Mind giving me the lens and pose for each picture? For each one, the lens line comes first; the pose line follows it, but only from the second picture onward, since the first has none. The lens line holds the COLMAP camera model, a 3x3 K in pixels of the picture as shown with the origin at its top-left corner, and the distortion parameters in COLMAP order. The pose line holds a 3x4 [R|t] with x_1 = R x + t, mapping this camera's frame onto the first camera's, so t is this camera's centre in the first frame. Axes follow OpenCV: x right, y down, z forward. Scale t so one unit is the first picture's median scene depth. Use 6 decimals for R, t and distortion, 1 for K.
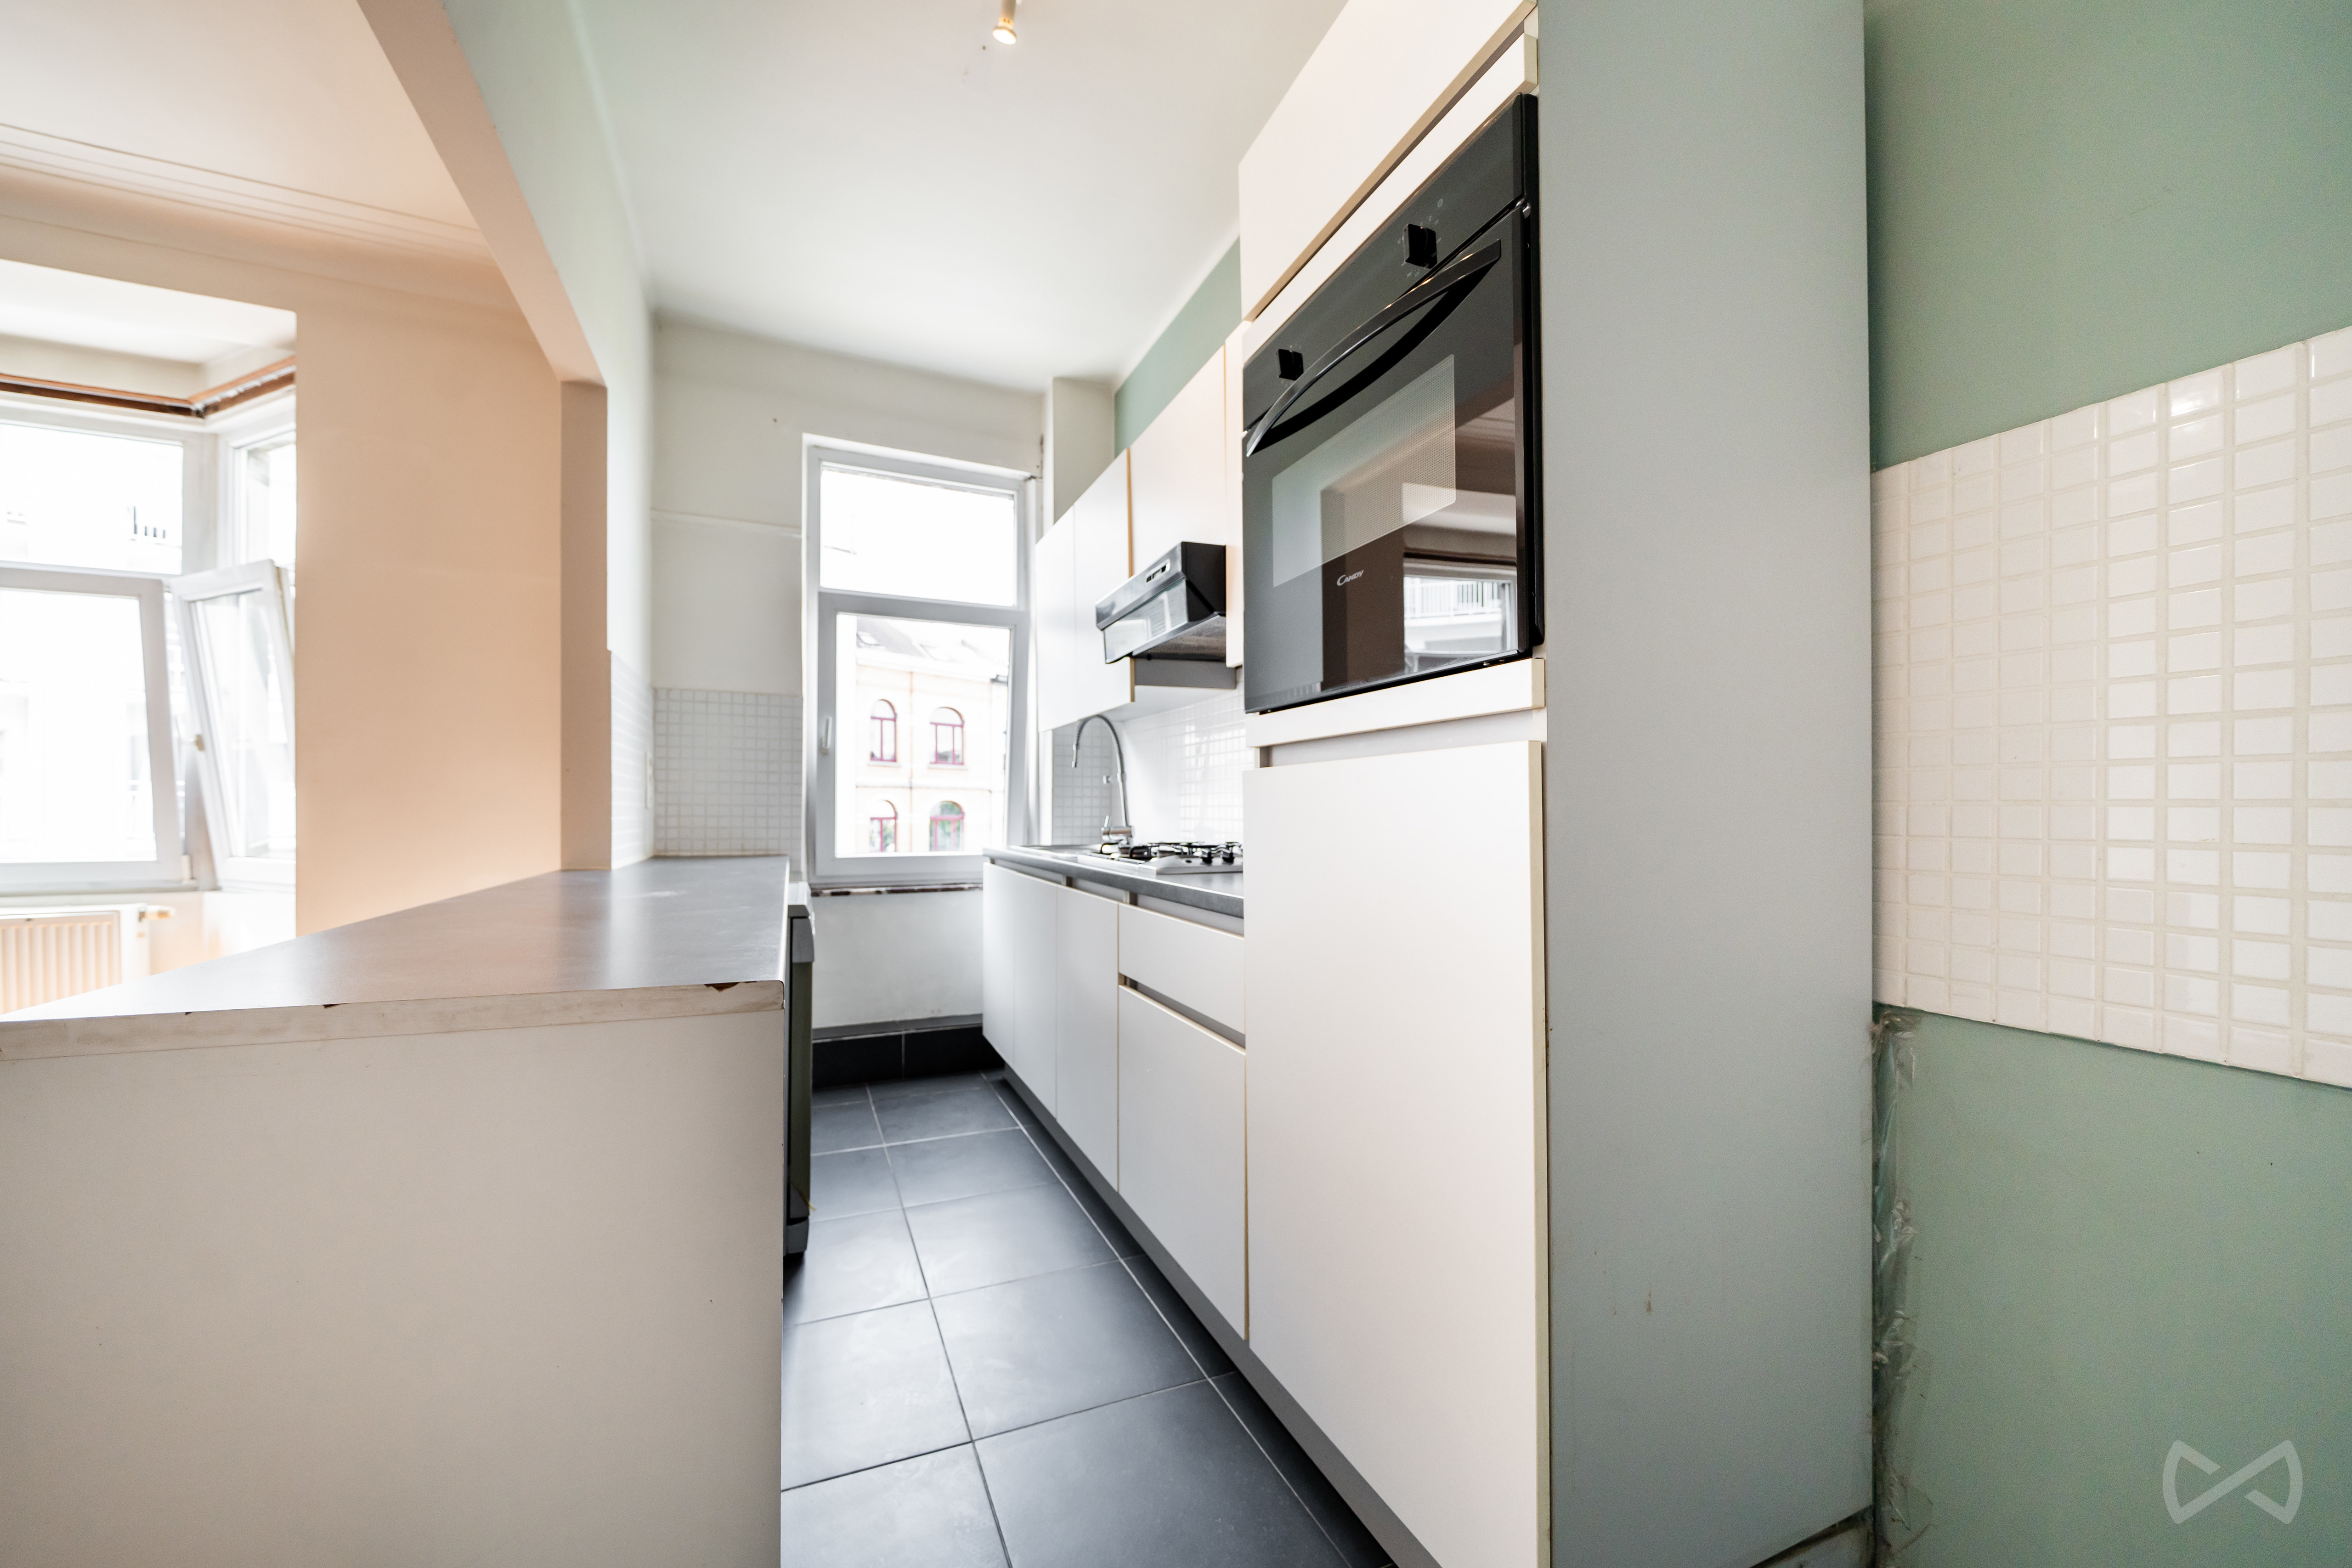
lens RADIAL K [[798.7, 0, 1192.6], [0, 798.7, 801.8], [0, 0, 1]] dist [-0.008879, 0.000016]
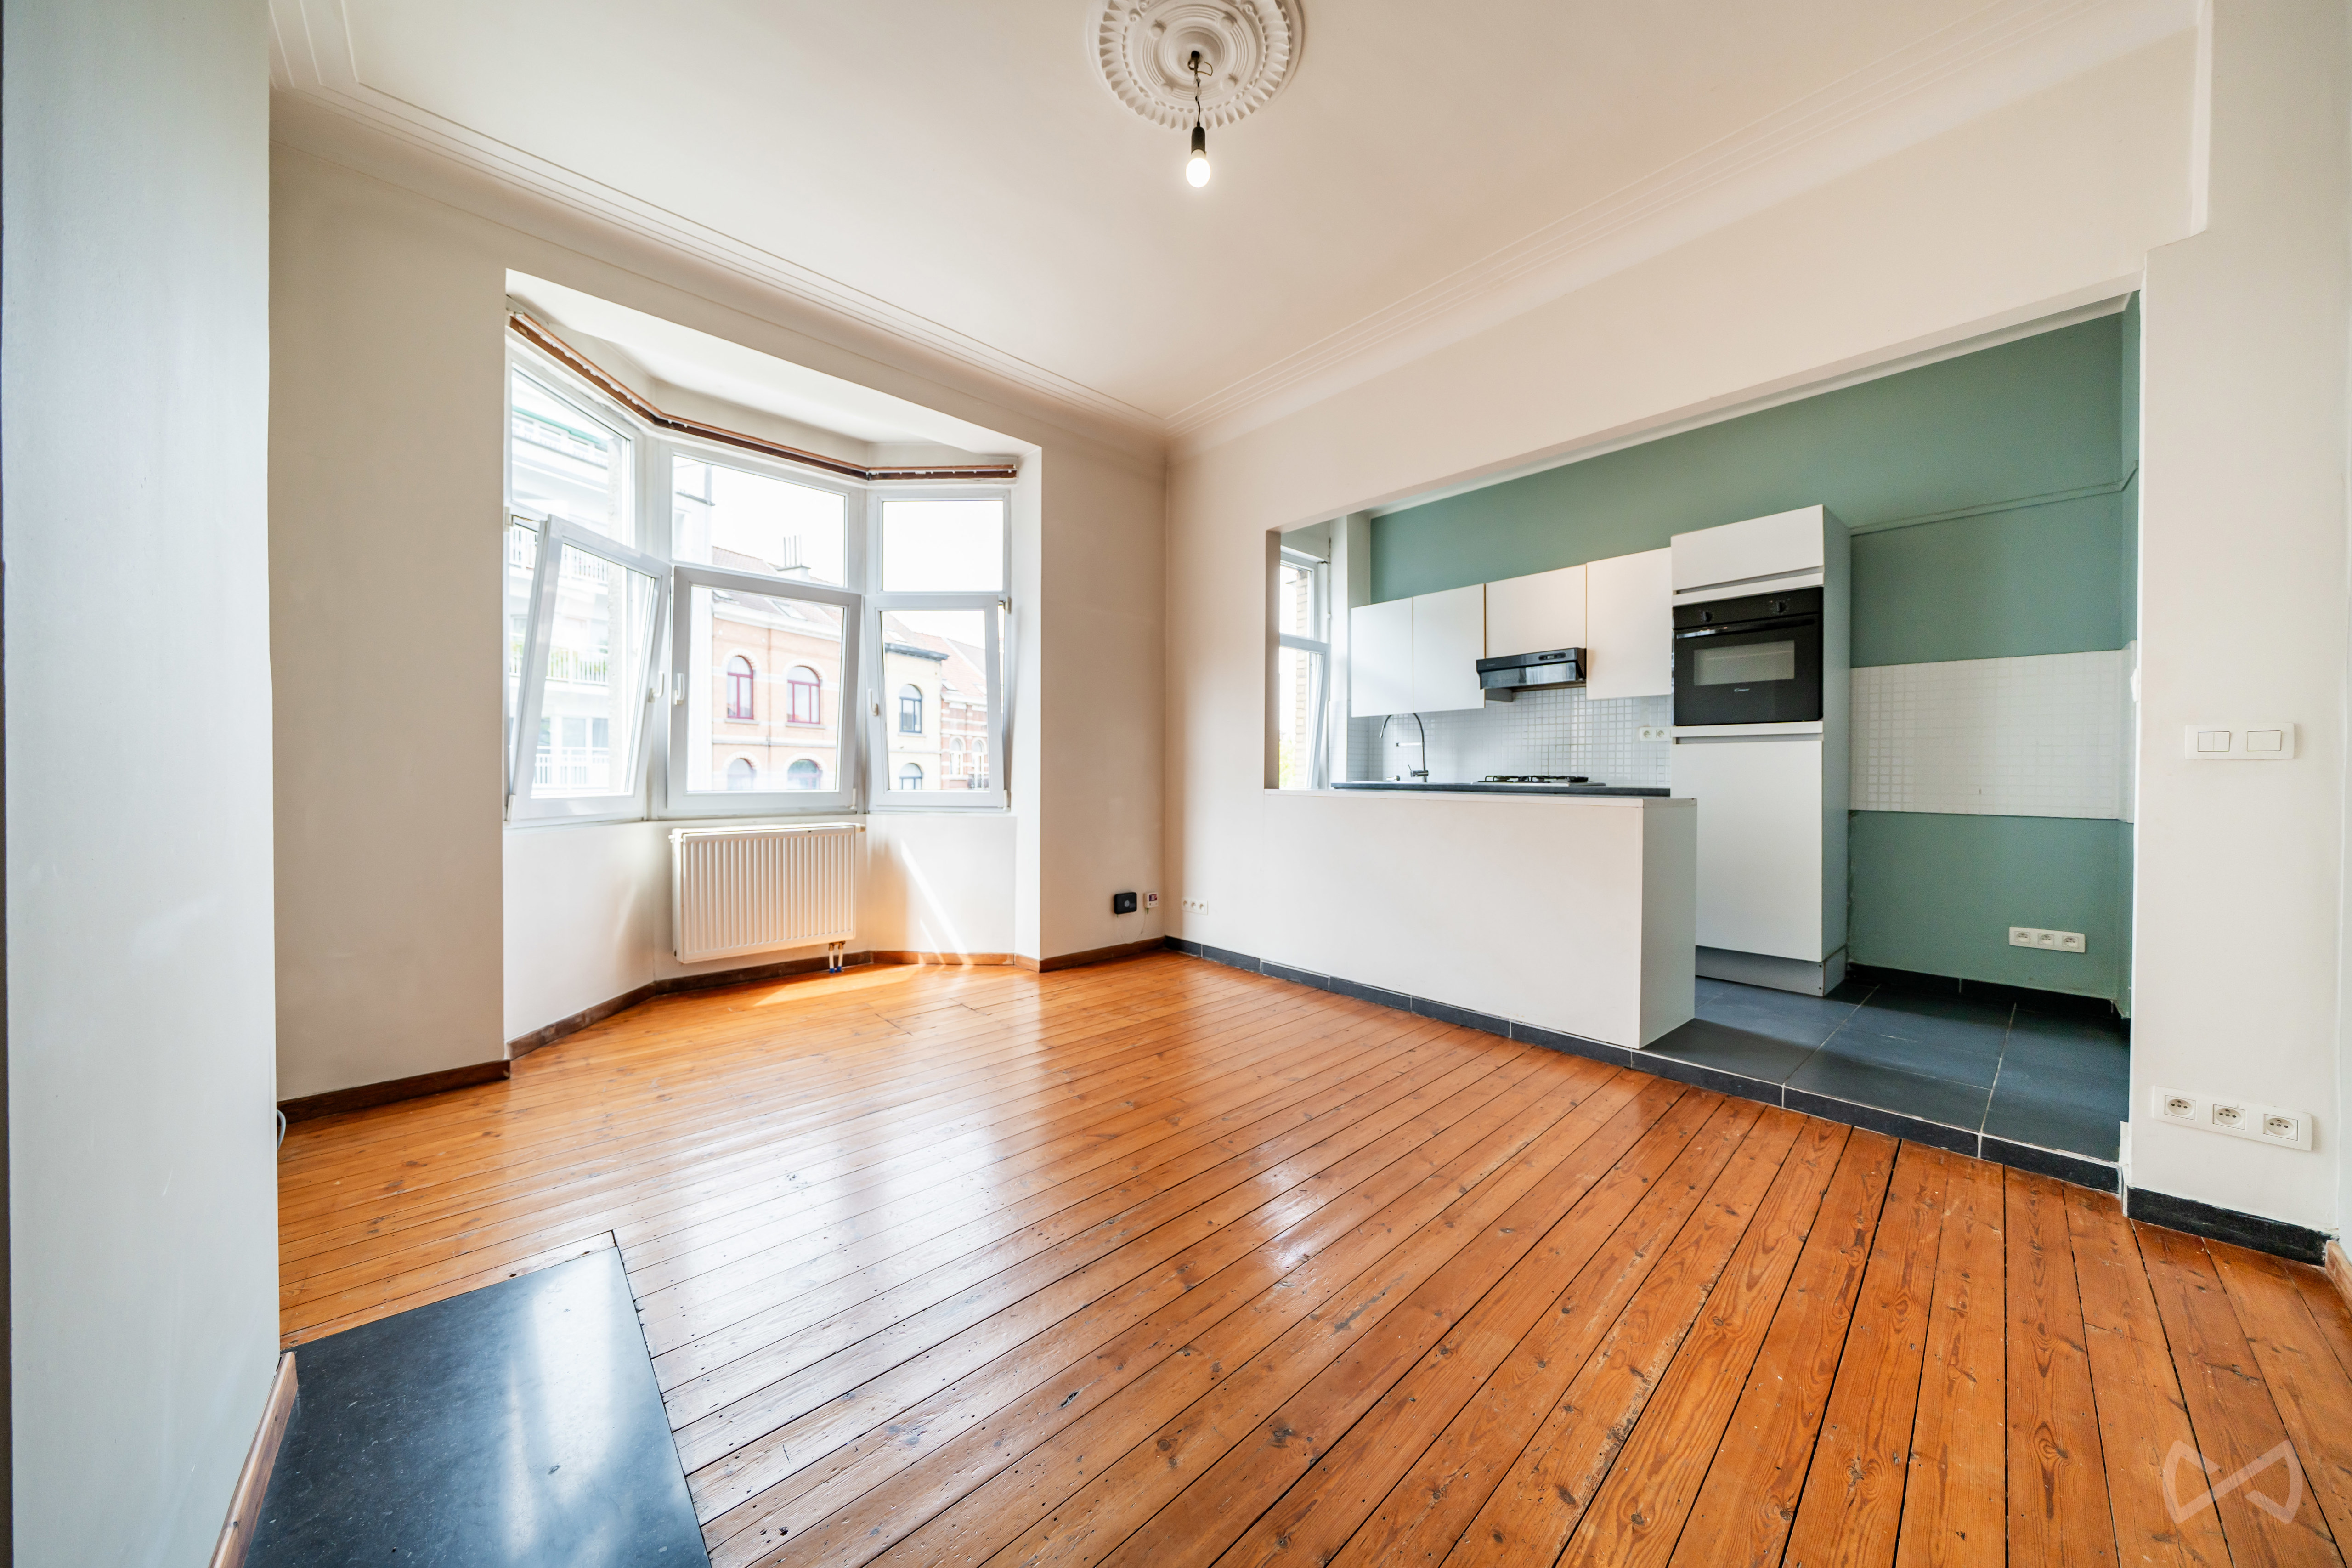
lens RADIAL K [[798.7, 0, 1156.0], [0, 798.7, 777.3], [0, 0, 1]] dist [-0.008879, 0.000016]
pose [[0.946510, 0.001888, 0.322670, -1.222068], [-0.006771, 0.999879, 0.014012, 0.023710], [-0.322605, -0.015447, 0.946408, -0.532807]]
